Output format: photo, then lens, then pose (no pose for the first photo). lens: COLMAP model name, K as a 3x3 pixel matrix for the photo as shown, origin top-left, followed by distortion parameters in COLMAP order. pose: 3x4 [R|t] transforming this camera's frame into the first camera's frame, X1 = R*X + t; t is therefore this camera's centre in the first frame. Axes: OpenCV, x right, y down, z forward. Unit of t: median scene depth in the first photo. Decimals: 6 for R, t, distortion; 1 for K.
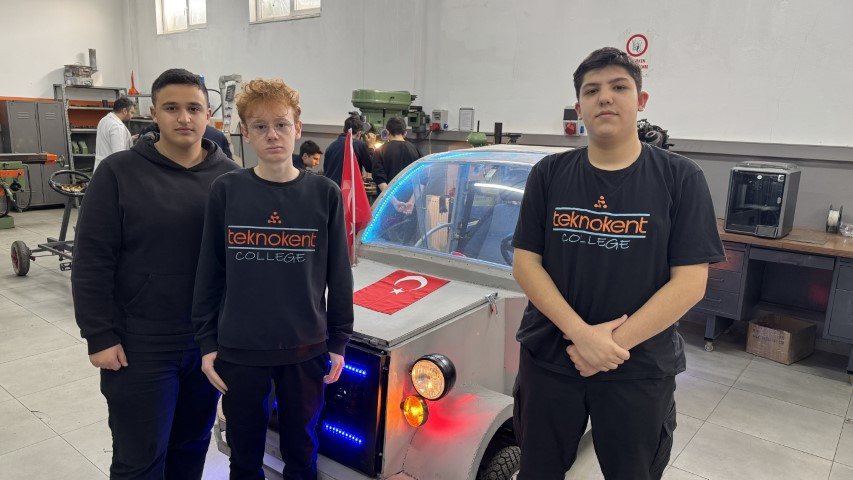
lens RADIAL K [[601.8, 0, 425.5], [0, 601.8, 246.6], [0, 0, 1]] dist [0.039880, -0.044467]
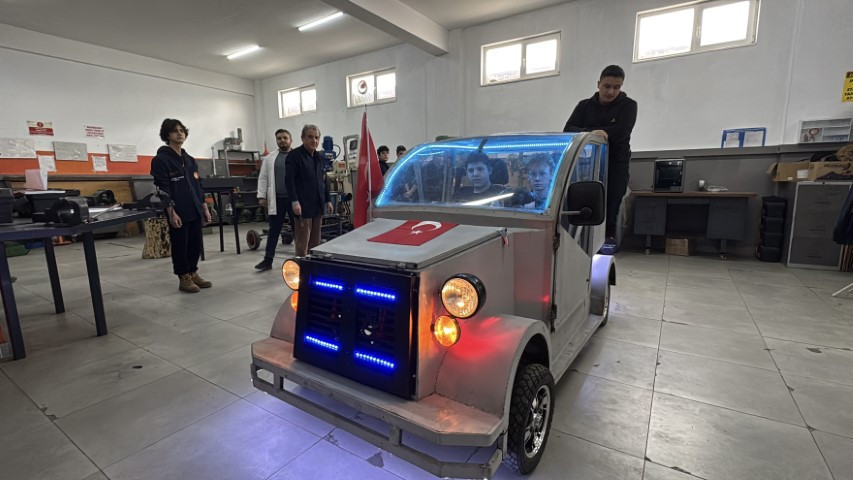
lens RADIAL K [[391.7, 0, 428.9], [0, 391.7, 243.6], [0, 0, 1]] dist [-0.002843, 0.000605]
pose [[0.993654, -0.060027, 0.095124, -0.313638], [0.063762, 0.997289, -0.036726, 0.117791], [-0.092662, 0.042558, 0.994788, -0.184441]]
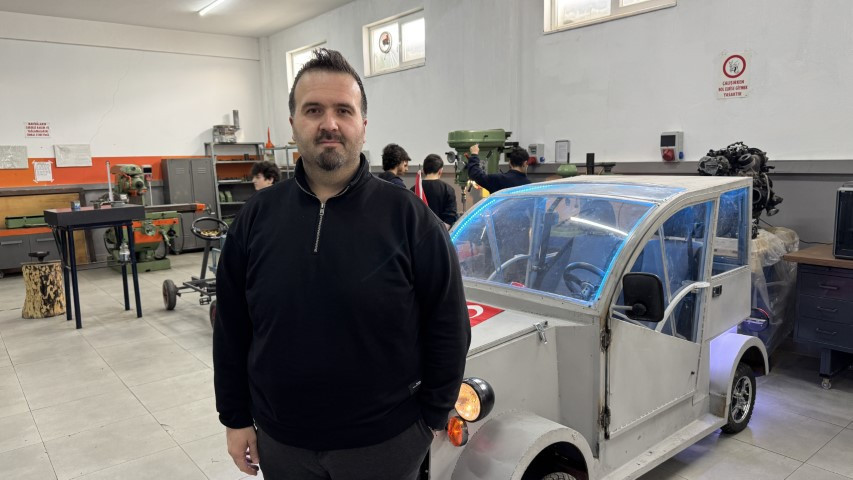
lens RADIAL K [[601.8, 0, 422.8], [0, 601.8, 242.4], [0, 0, 1]] dist [0.039880, -0.044467]
pose [[0.975755, -0.028794, -0.216965, 0.067166], [0.014987, 0.997772, -0.065014, 0.002483], [0.218353, 0.060186, 0.974012, -0.031037]]
